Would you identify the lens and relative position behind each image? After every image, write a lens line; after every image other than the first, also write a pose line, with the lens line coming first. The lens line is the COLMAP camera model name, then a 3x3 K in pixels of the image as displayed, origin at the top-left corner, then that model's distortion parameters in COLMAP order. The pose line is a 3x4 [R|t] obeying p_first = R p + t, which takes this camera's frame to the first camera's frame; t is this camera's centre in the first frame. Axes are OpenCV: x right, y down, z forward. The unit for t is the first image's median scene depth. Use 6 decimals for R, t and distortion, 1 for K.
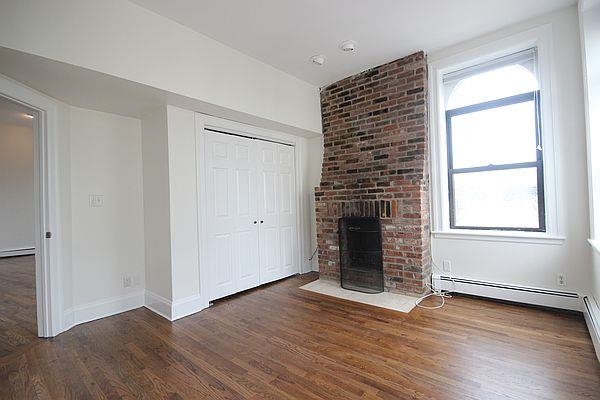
lens RADIAL K [[276.2, 0, 303.5], [0, 276.2, 200.2], [0, 0, 1]] dist [0.002401, 0.000364]
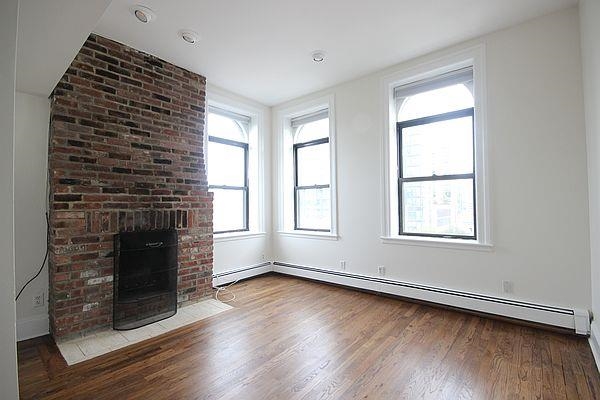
lens RADIAL K [[276.2, 0, 303.0], [0, 276.2, 201.1], [0, 0, 1]] dist [0.002401, 0.000364]
pose [[-0.010712, 0.047155, 0.998830, -0.604556], [-0.003114, 0.998881, -0.047191, 0.012648], [-0.999938, -0.003616, -0.010553, 0.550460]]
